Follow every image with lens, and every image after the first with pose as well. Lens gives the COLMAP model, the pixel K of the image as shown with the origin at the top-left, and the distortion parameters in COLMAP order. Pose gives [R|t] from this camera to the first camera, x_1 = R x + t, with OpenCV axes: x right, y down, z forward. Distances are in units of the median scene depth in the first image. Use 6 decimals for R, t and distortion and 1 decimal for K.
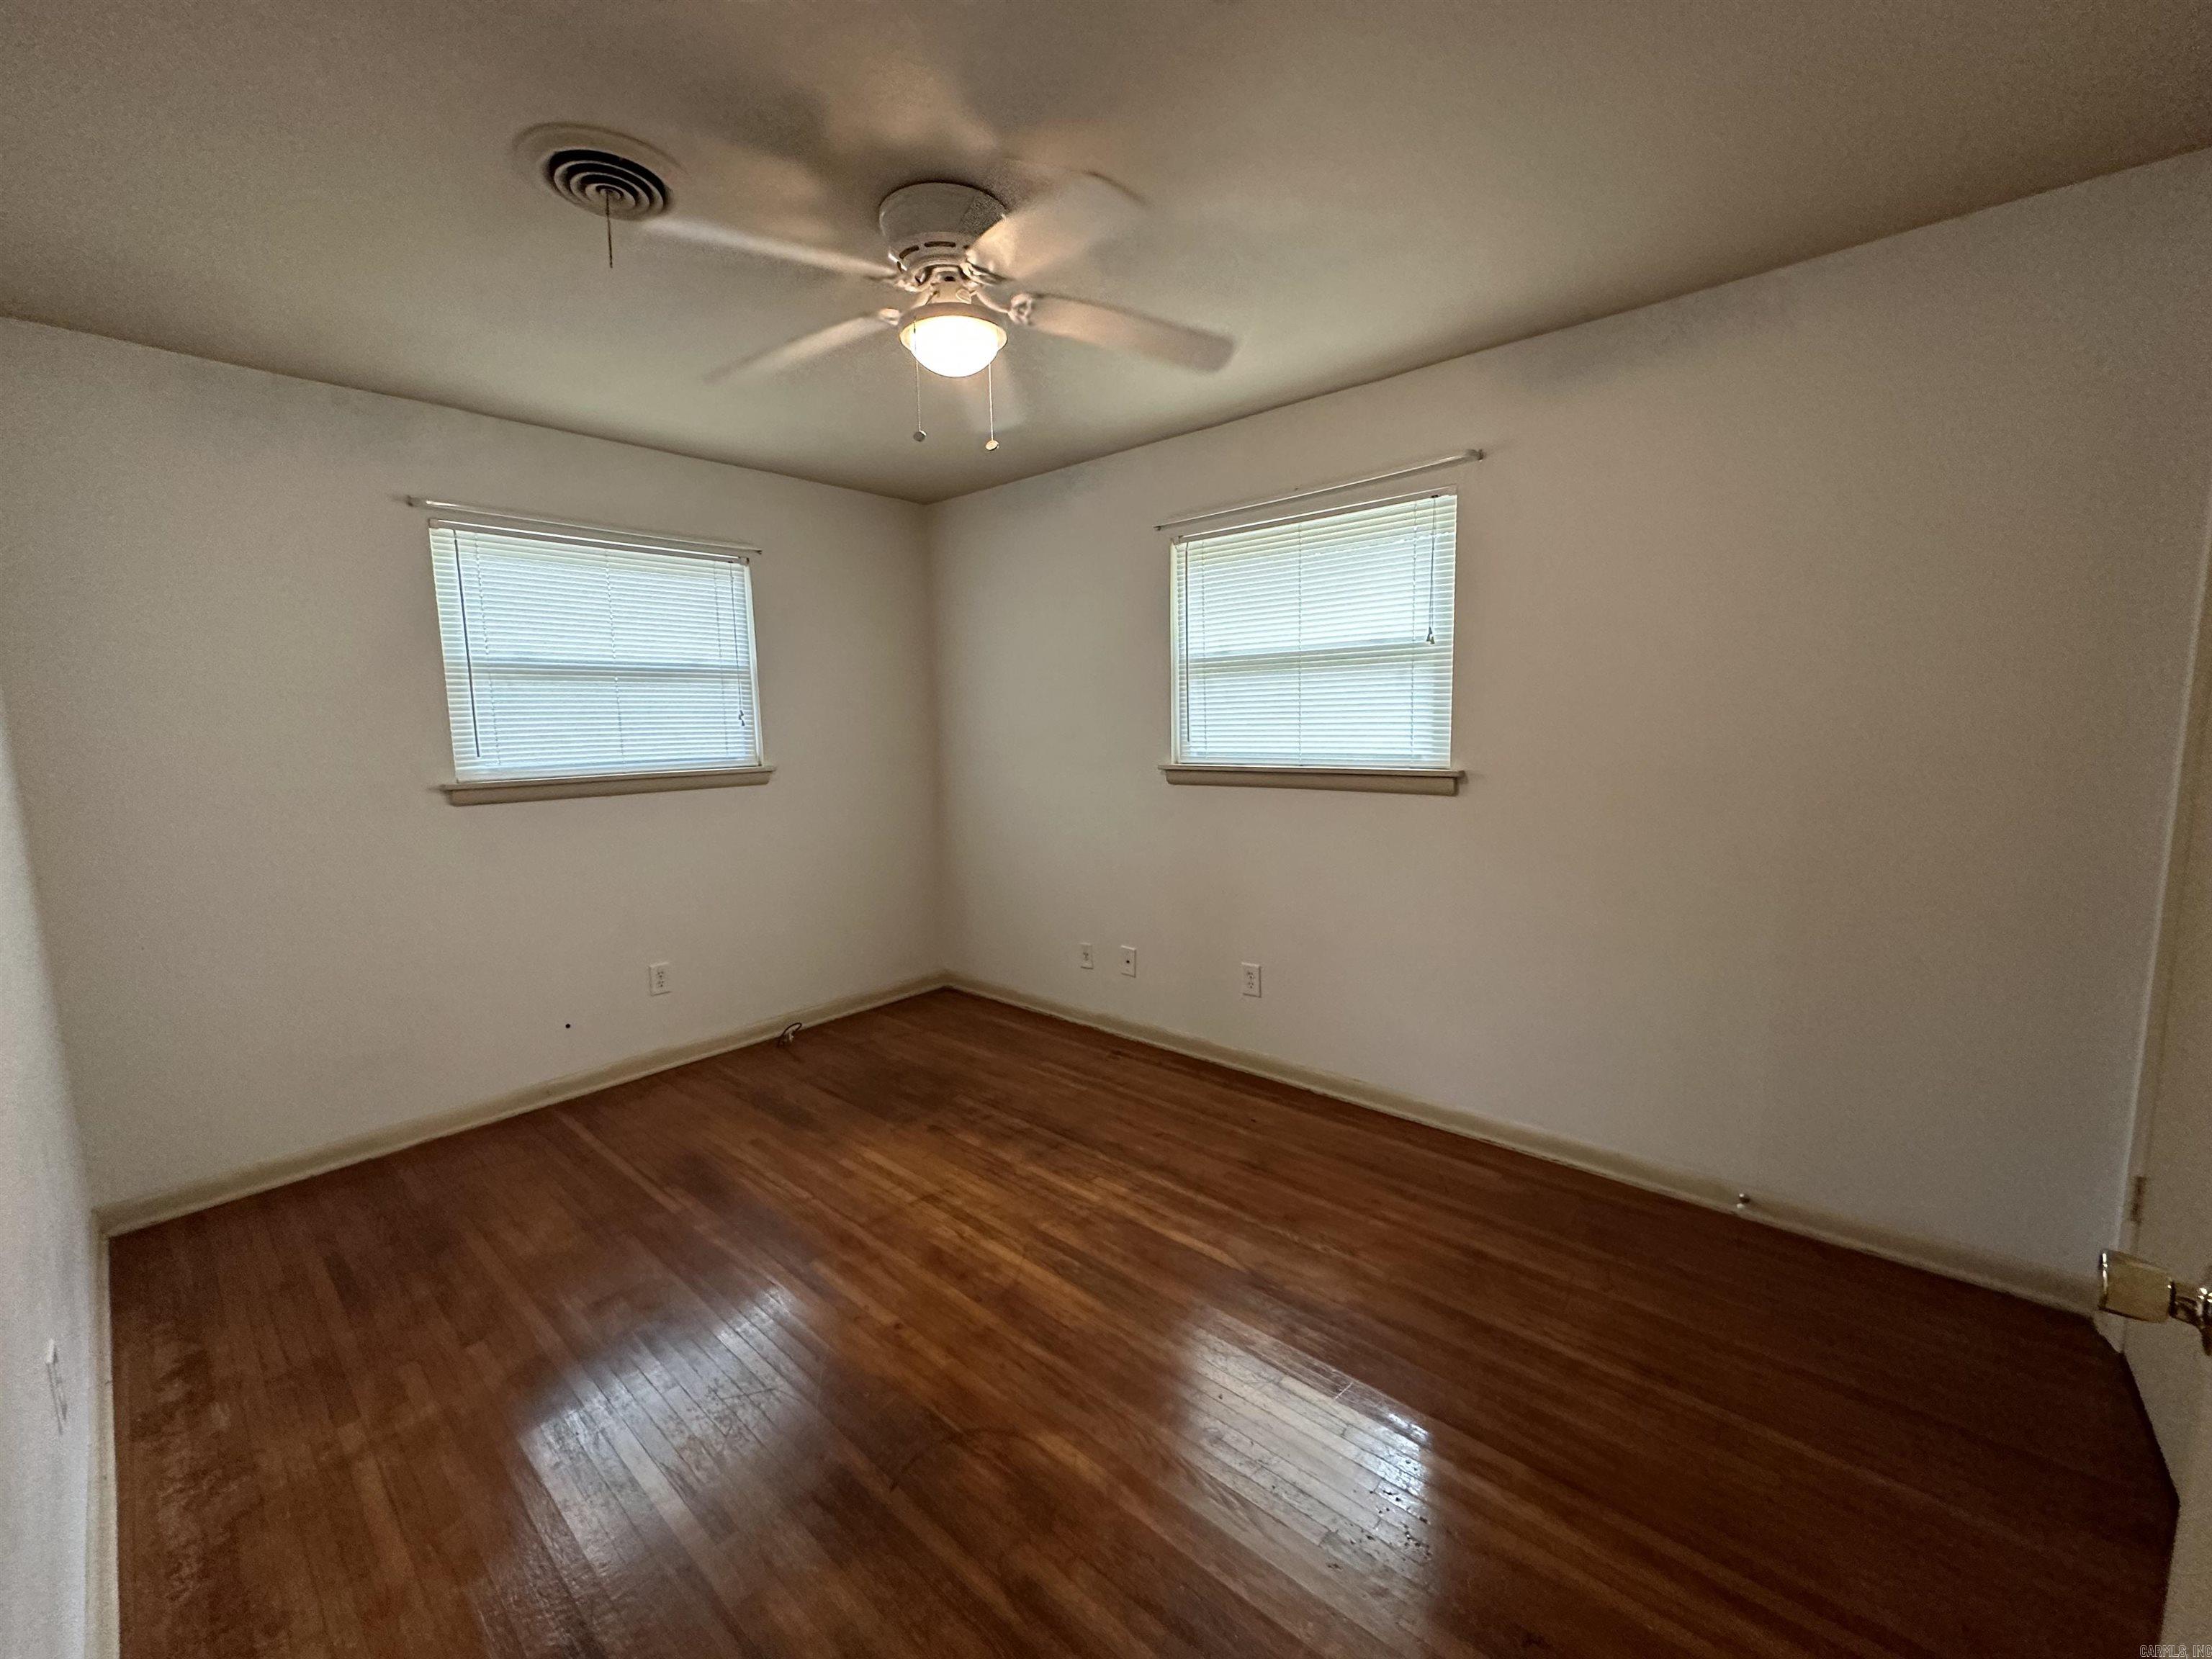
lens RADIAL K [[881.0, 0, 1106.0], [0, 881.0, 829.5], [0, 0, 1]] dist [-0.002387, 0.000614]
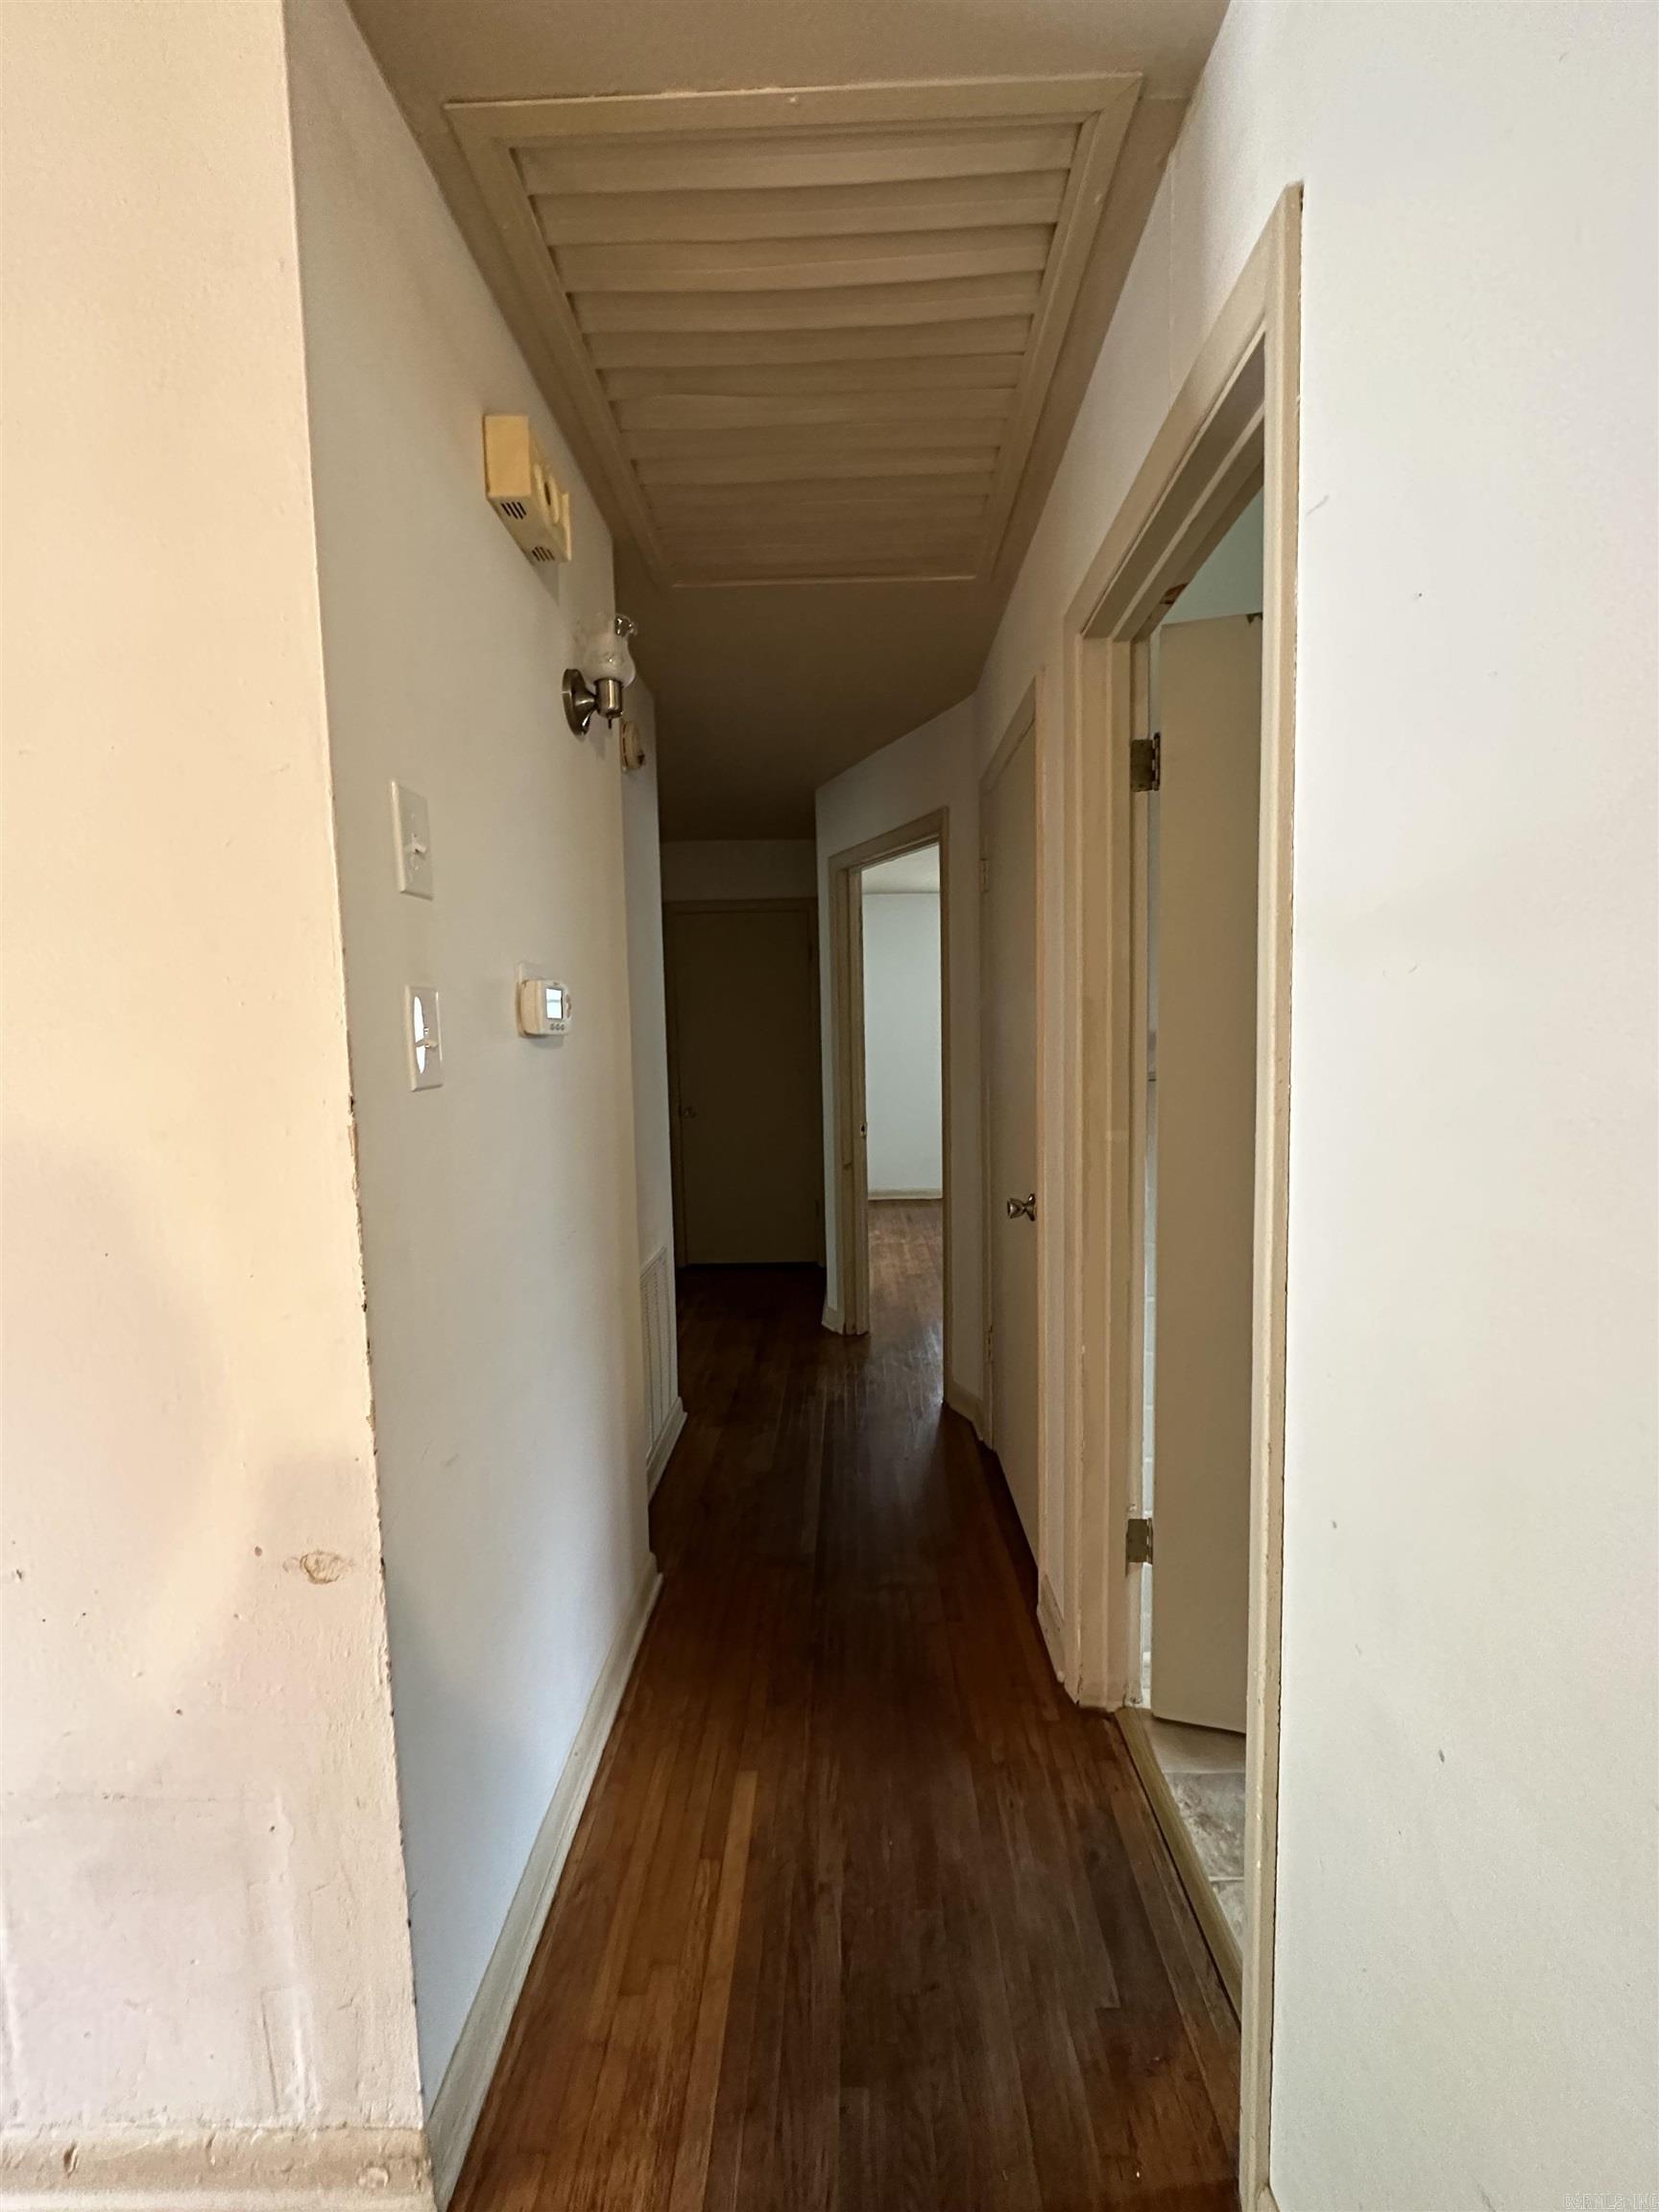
lens RADIAL K [[881.0, 0, 829.5], [0, 881.0, 1106.0], [0, 0, 1]] dist [-0.002387, 0.000614]
pose [[0.644890, 0.065968, -0.761423, 1.294544], [-0.083835, 0.996362, 0.015319, 0.143021], [0.759664, 0.053955, 0.648074, -1.236653]]
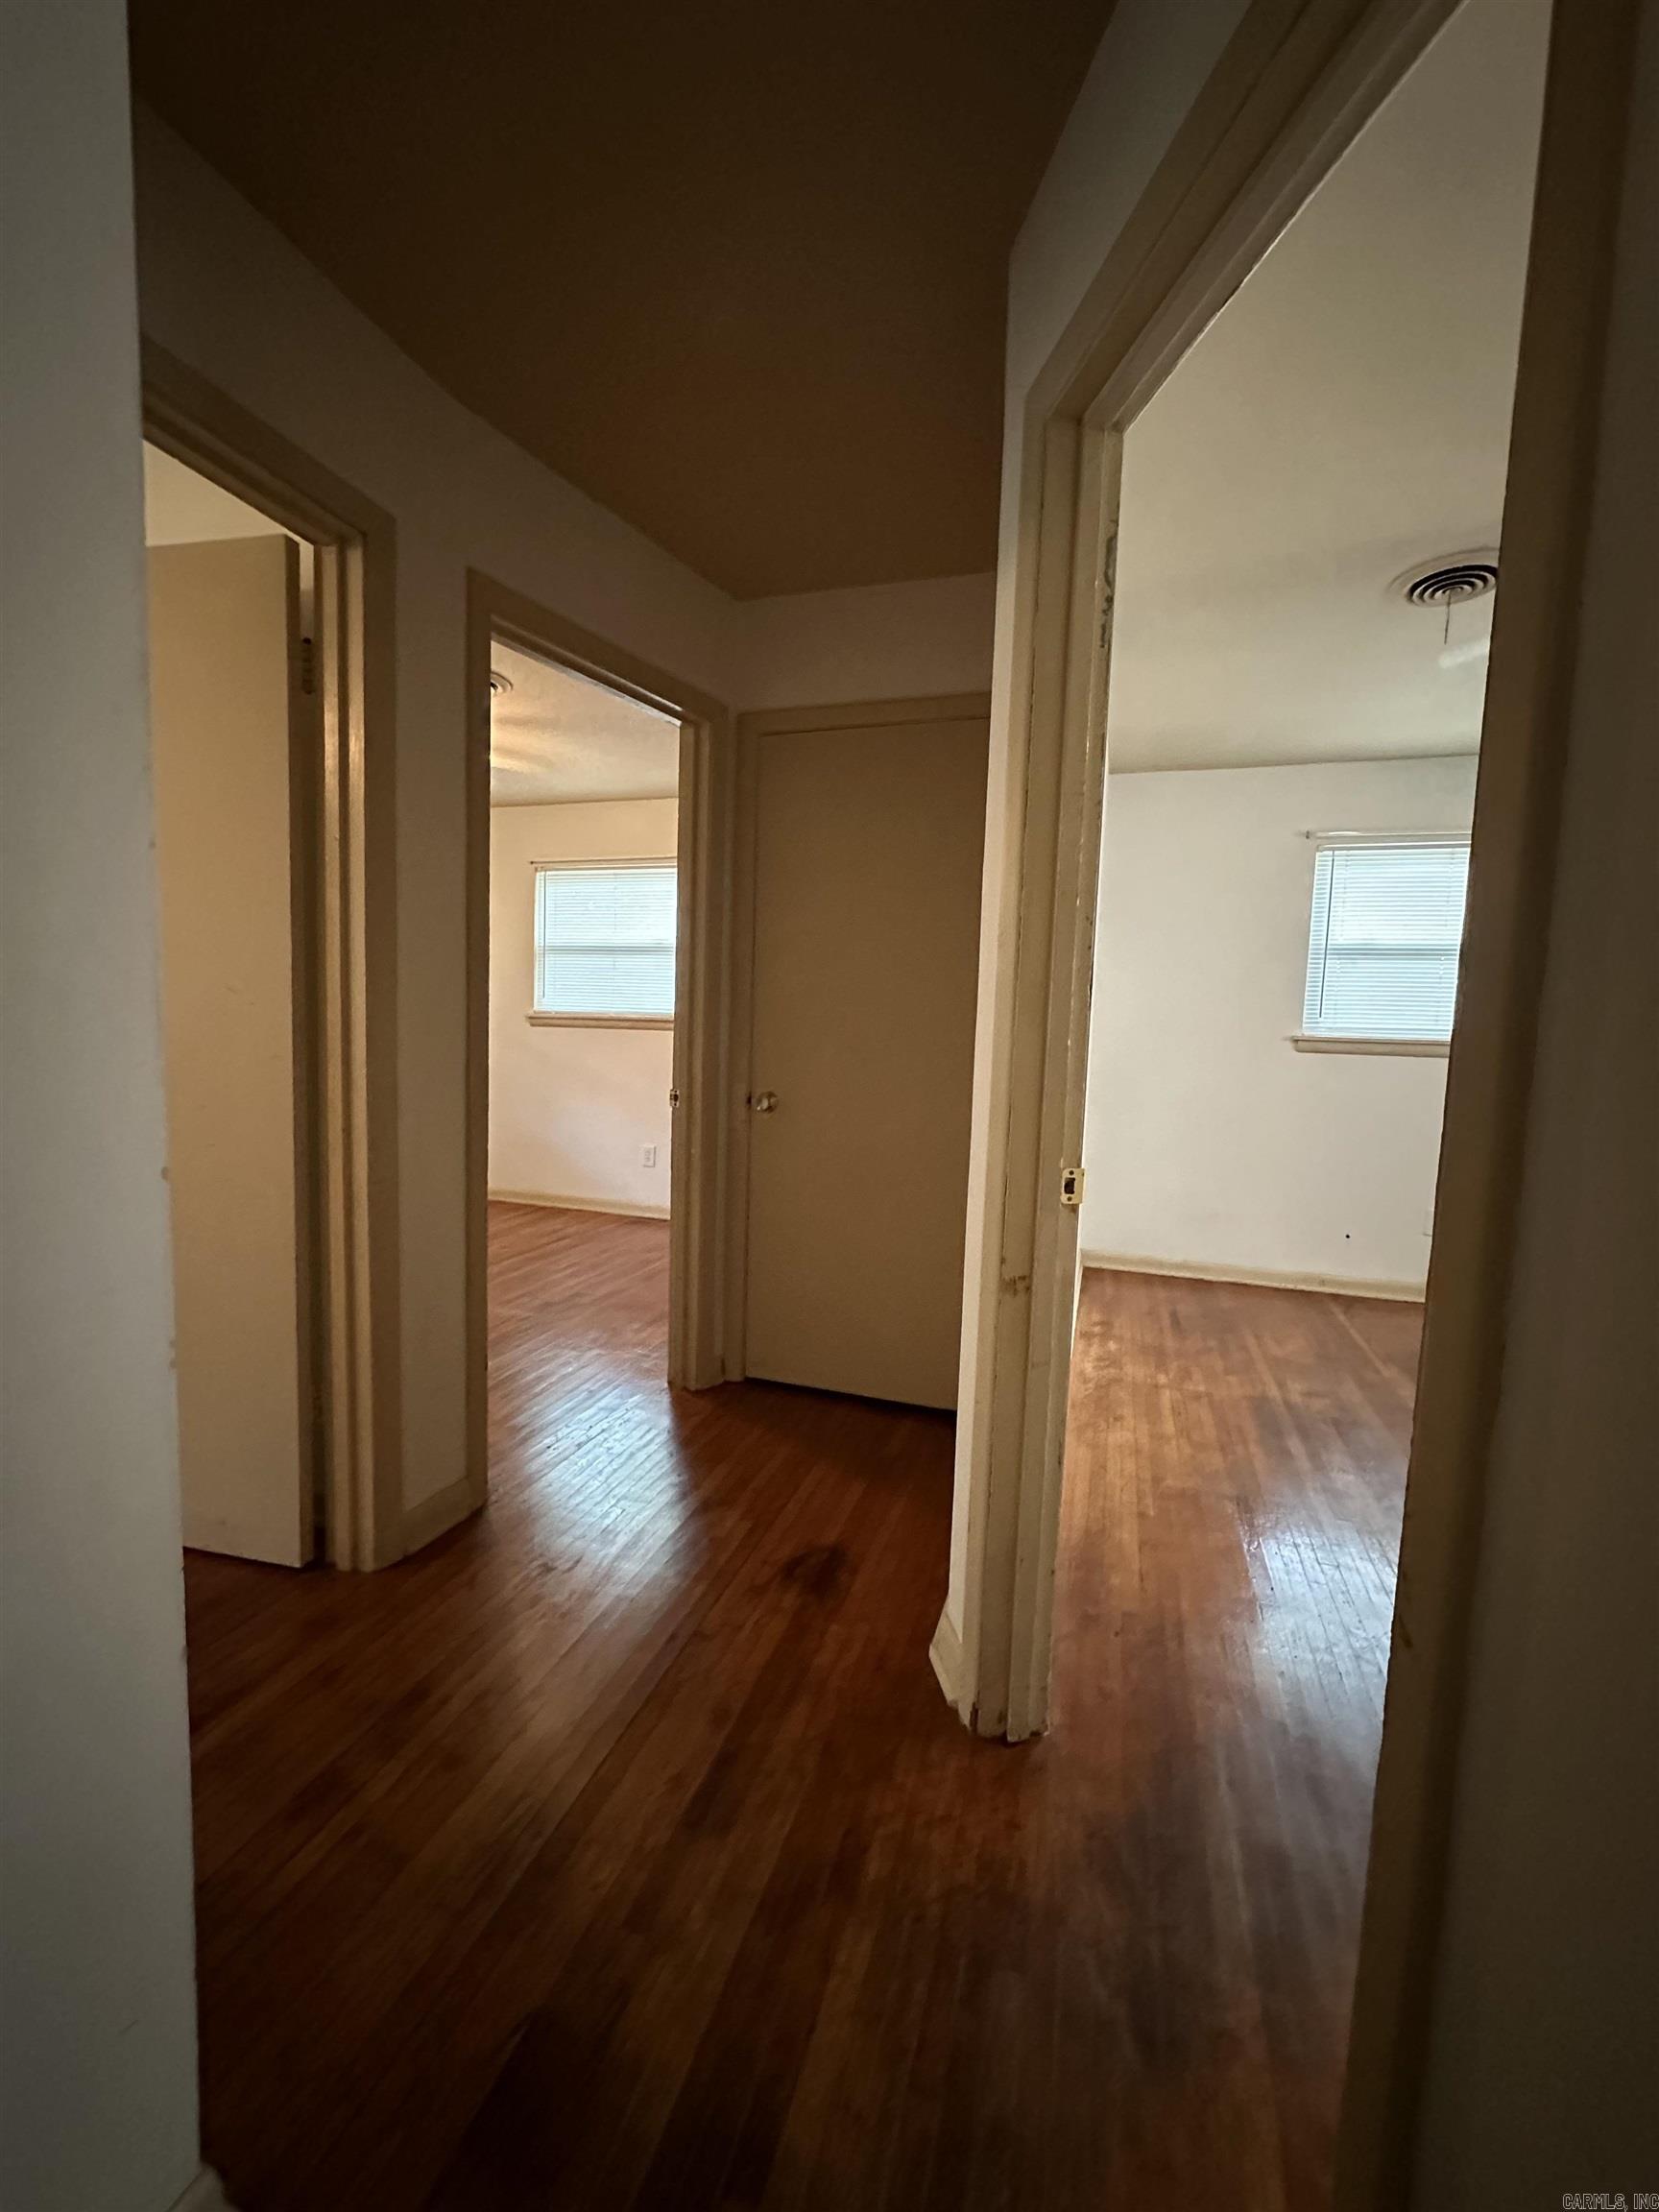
lens RADIAL K [[881.0, 0, 829.5], [0, 881.0, 1106.0], [0, 0, 1]] dist [-0.002387, 0.000614]
pose [[0.394128, 0.112896, -0.912095, 0.370026], [-0.153116, 0.986623, 0.055958, 0.143854], [0.906211, 0.117601, 0.406141, -0.332751]]
